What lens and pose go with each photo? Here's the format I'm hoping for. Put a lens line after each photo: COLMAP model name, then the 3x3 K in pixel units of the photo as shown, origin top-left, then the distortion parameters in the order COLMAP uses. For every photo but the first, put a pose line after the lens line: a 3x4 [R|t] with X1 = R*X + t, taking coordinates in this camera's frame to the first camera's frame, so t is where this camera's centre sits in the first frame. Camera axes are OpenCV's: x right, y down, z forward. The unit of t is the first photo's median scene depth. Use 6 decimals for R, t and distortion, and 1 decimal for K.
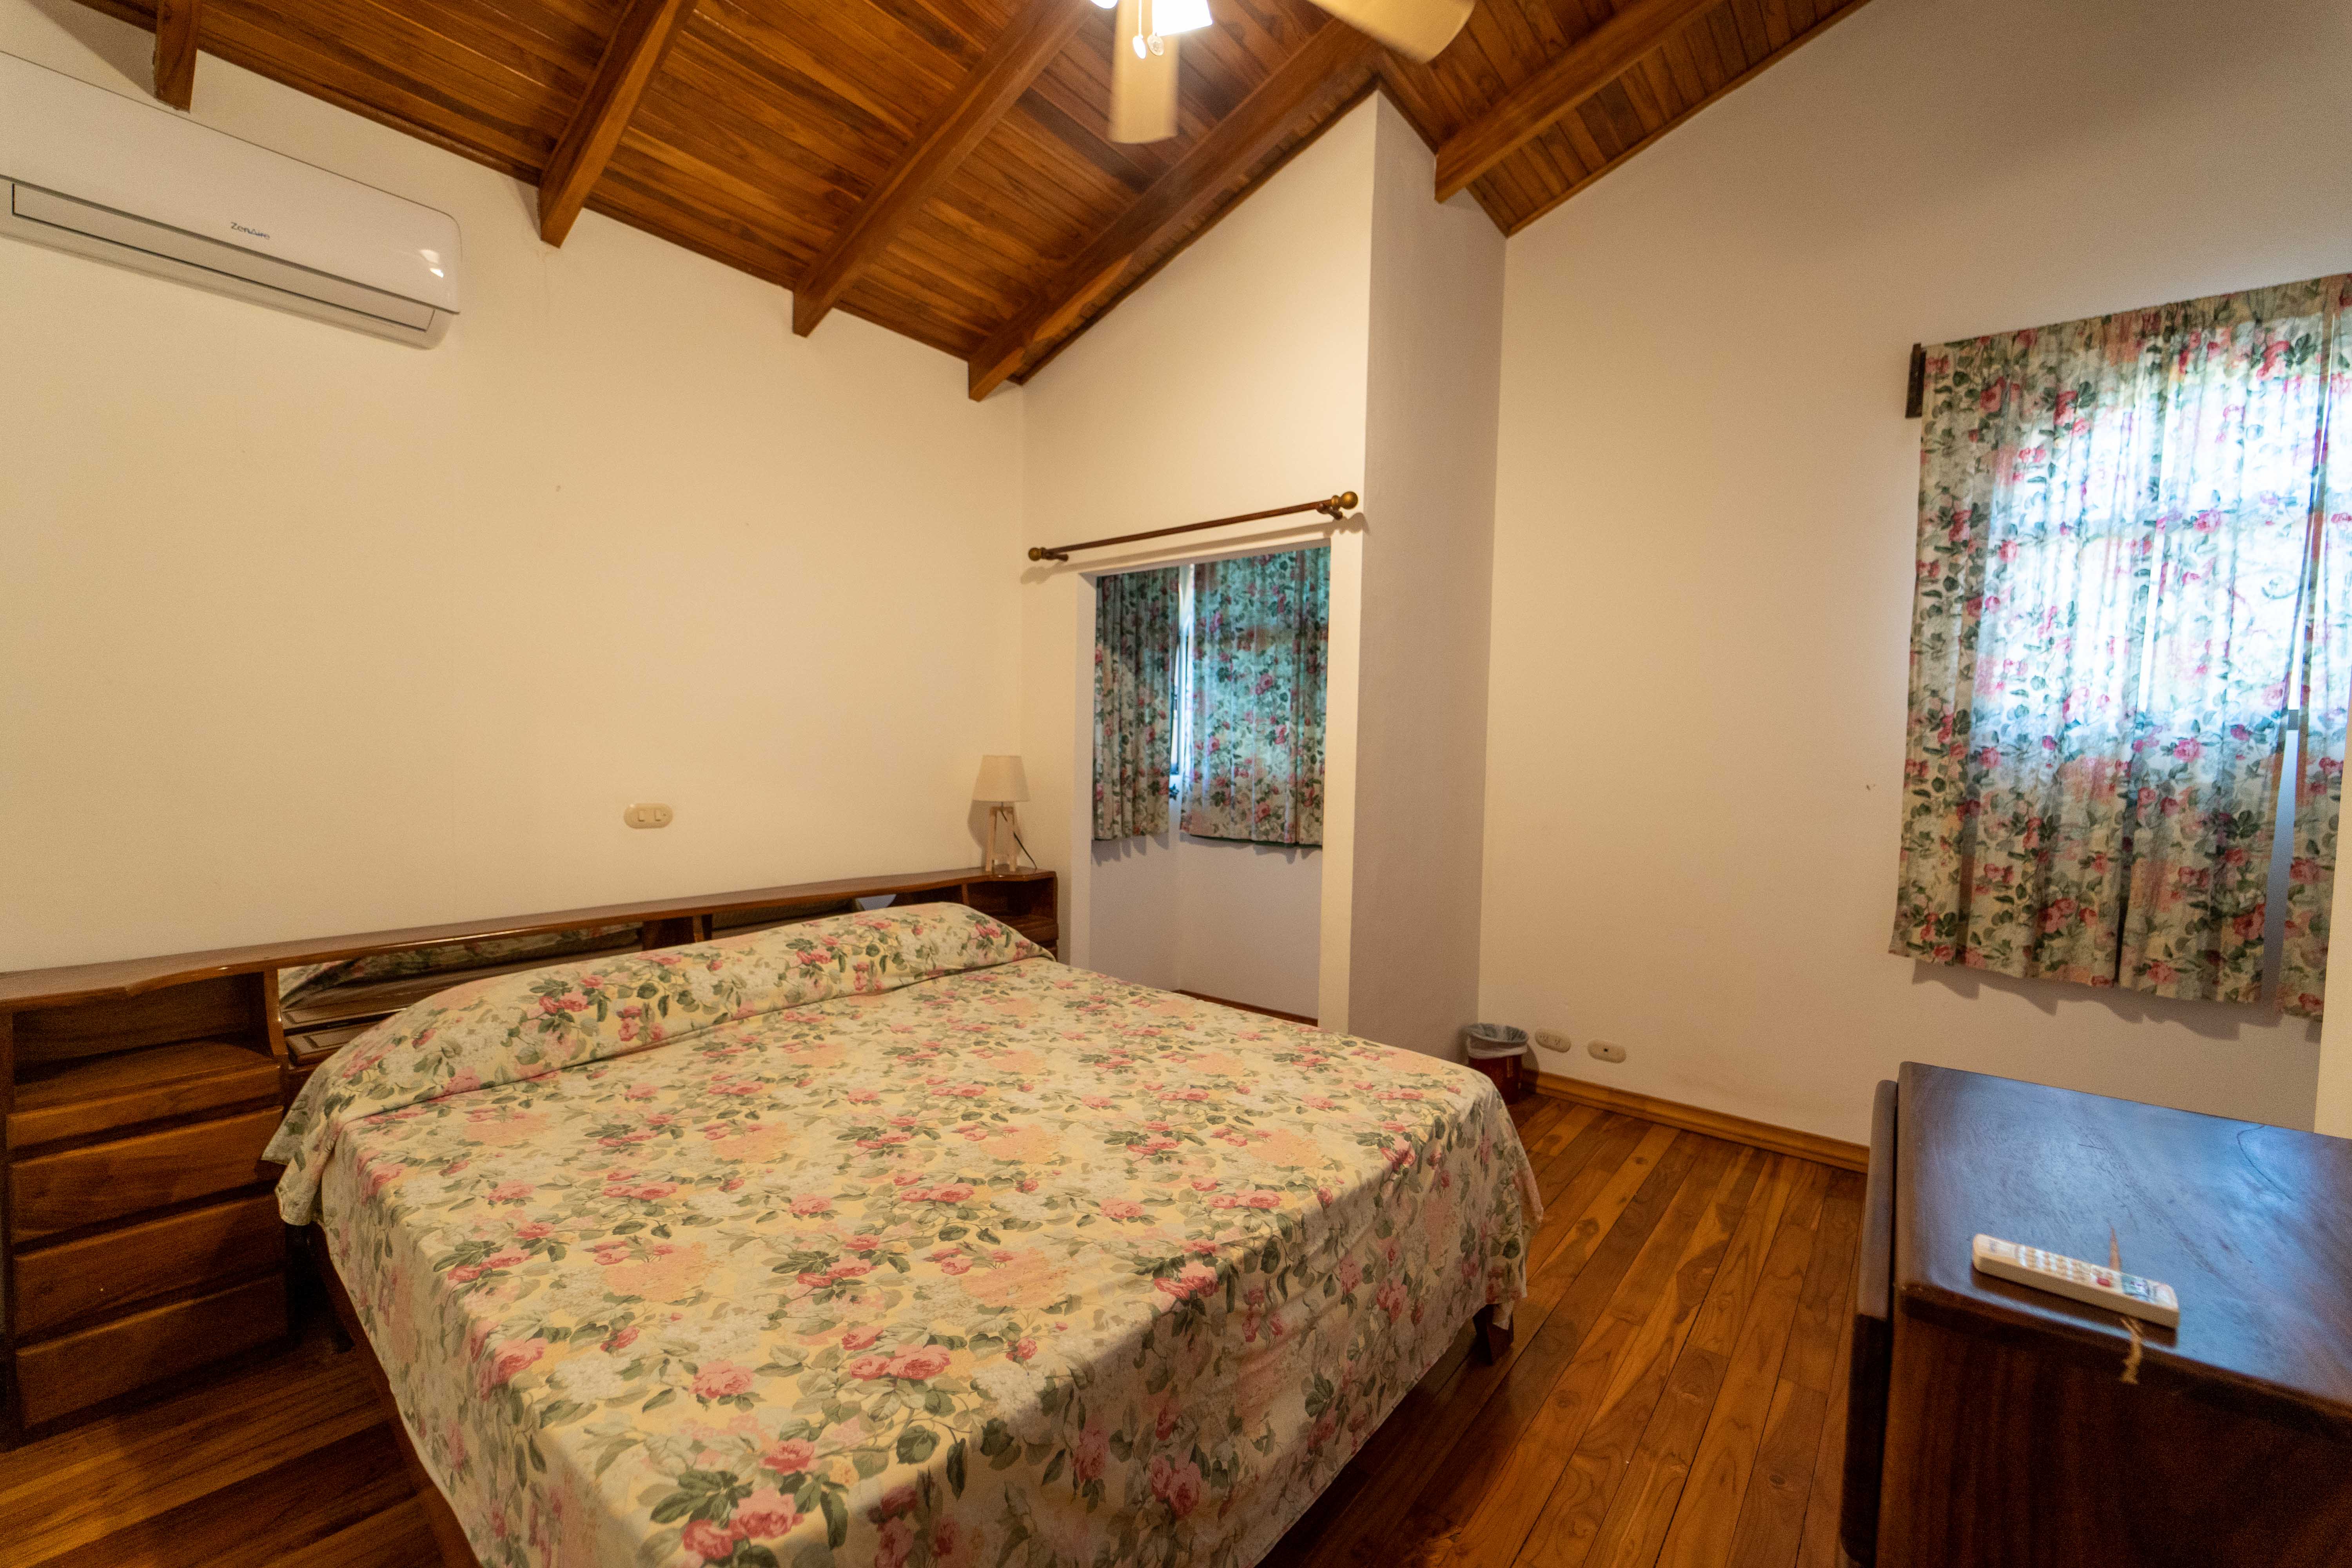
lens RADIAL K [[951.0, 0, 1188.0], [0, 951.0, 794.3], [0, 0, 1]] dist [0.005693, -0.002423]
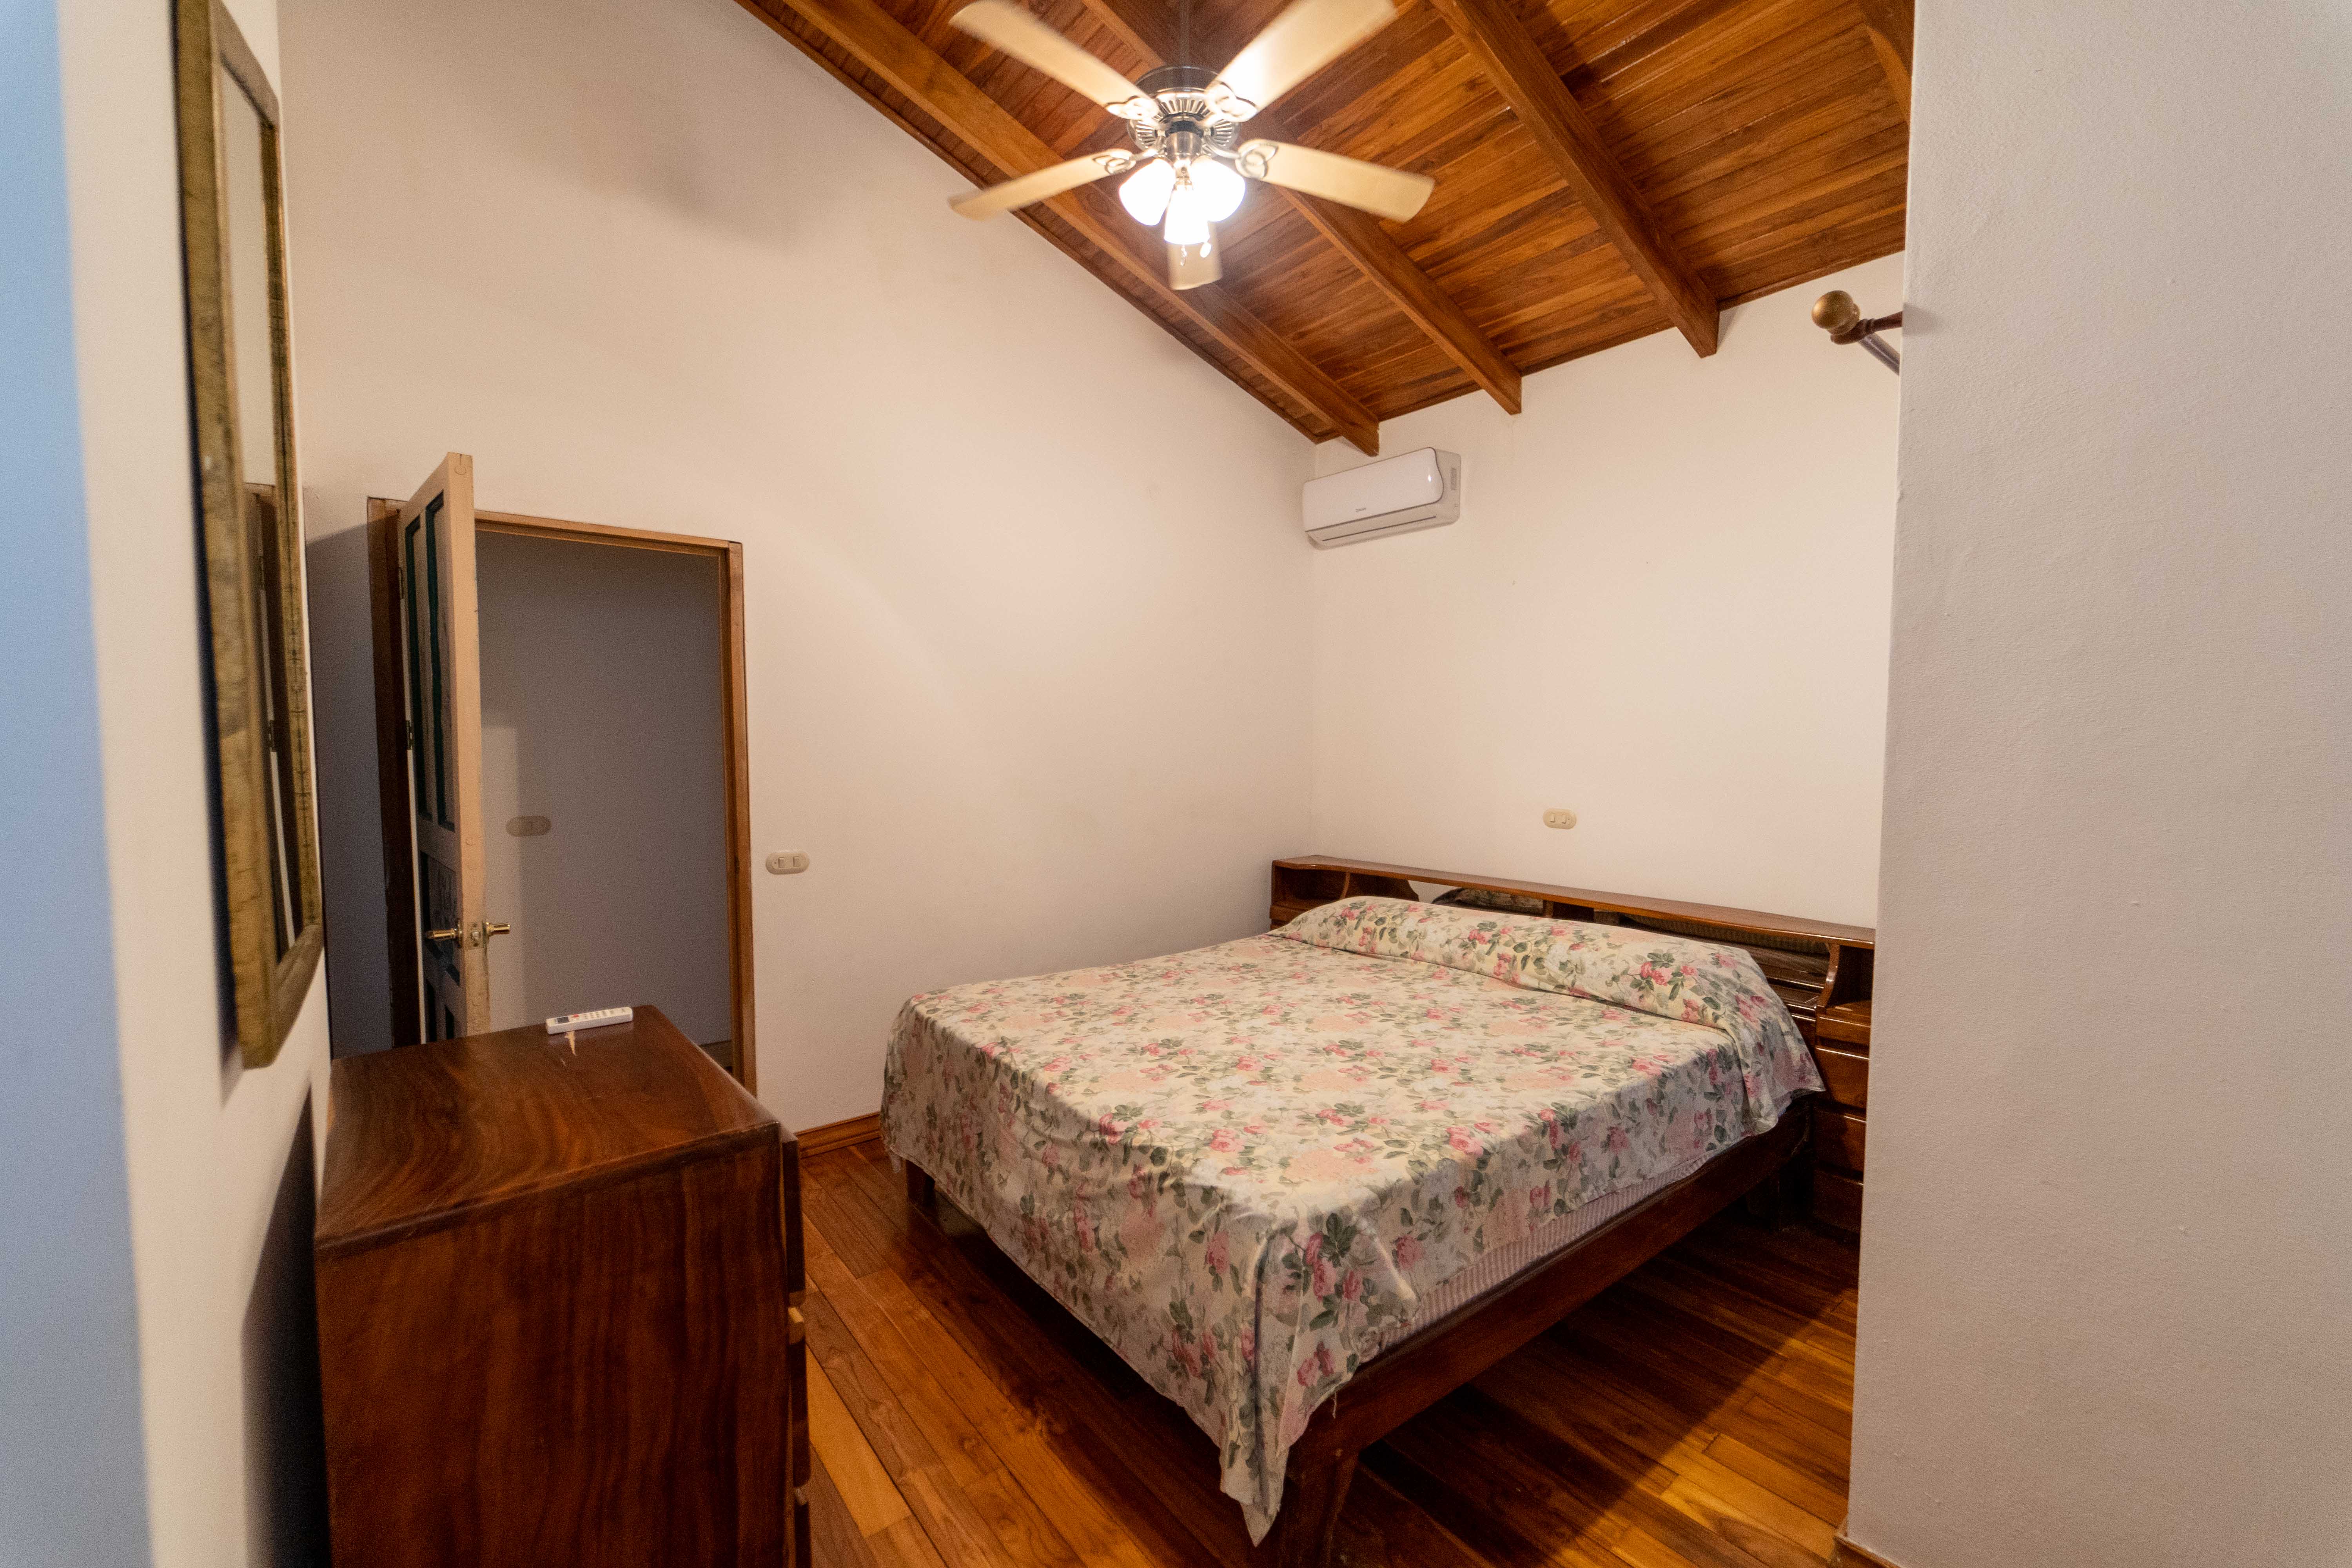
lens RADIAL K [[951.0, 0, 1194.1], [0, 951.0, 792.6], [0, 0, 1]] dist [0.005693, -0.002423]
pose [[-0.211372, 0.036679, -0.976717, 0.811688], [-0.055197, 0.997253, 0.049395, -0.050236], [0.975846, 0.064352, -0.208767, 0.821447]]
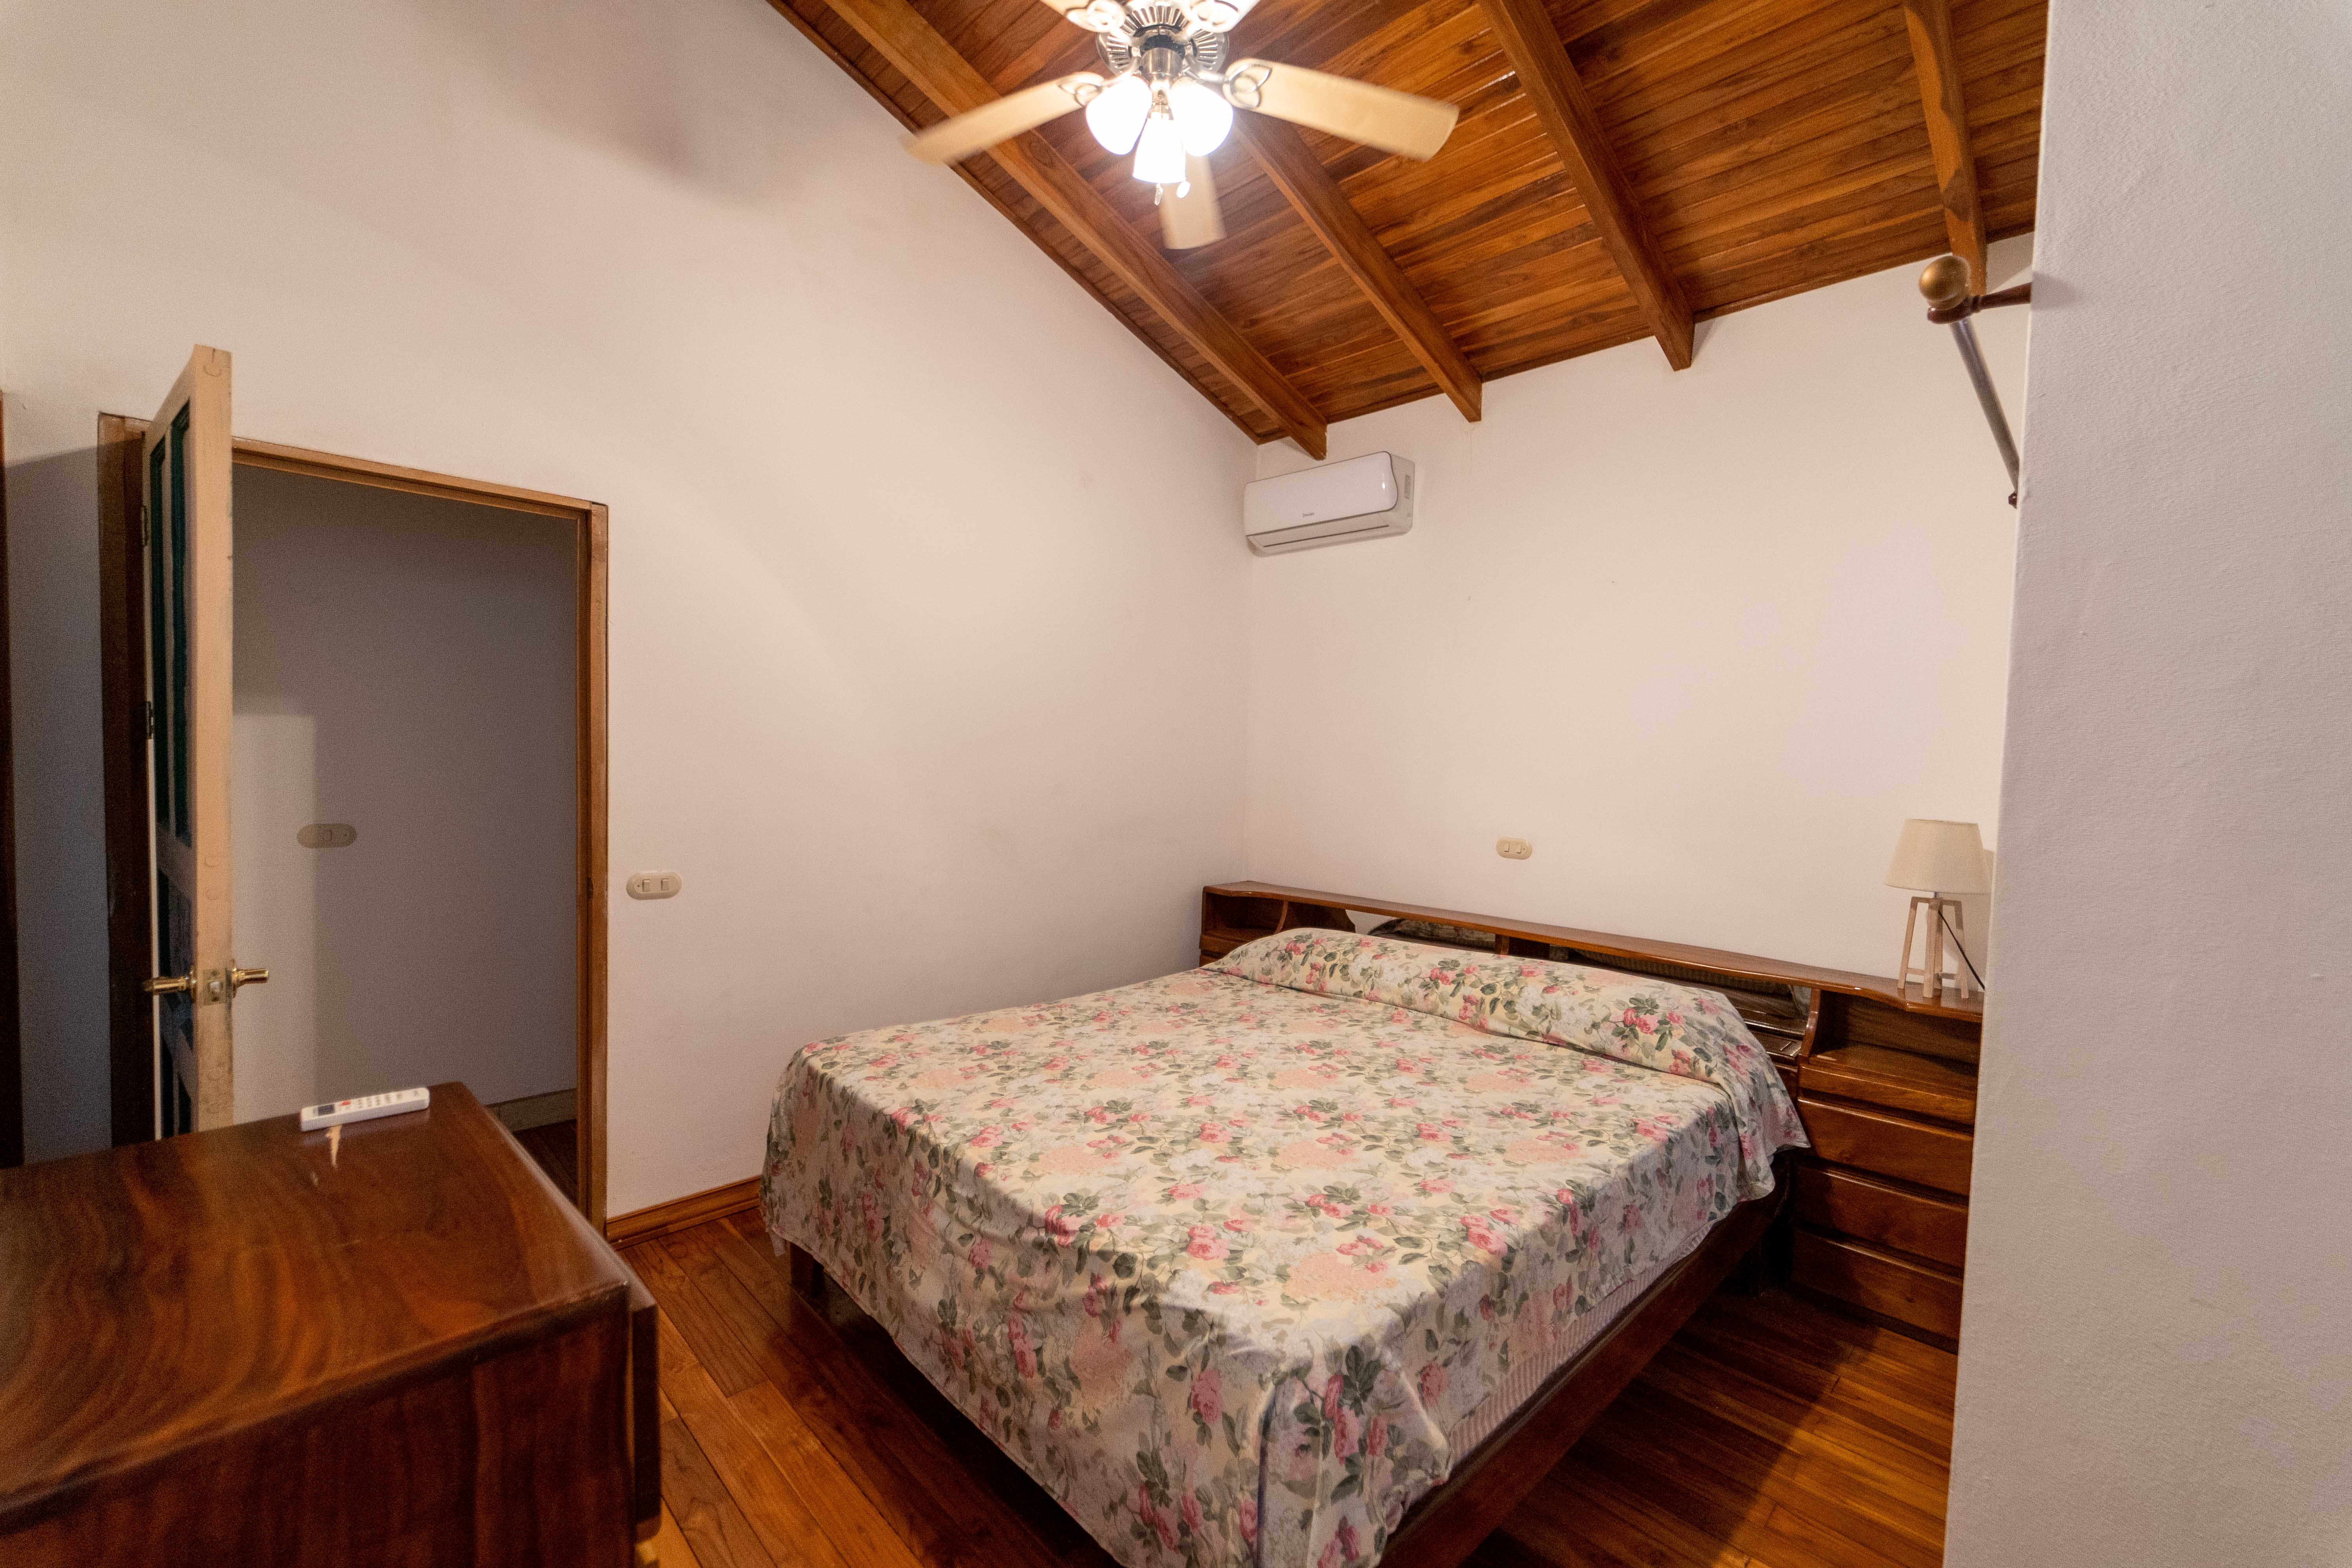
lens RADIAL K [[951.0, 0, 1188.8], [0, 951.0, 796.9], [0, 0, 1]] dist [0.005693, -0.002423]
pose [[-0.107894, 0.021037, -0.993940, 0.703952], [-0.082112, 0.996172, 0.029998, -0.046522], [0.990766, 0.084851, -0.105753, 0.745685]]
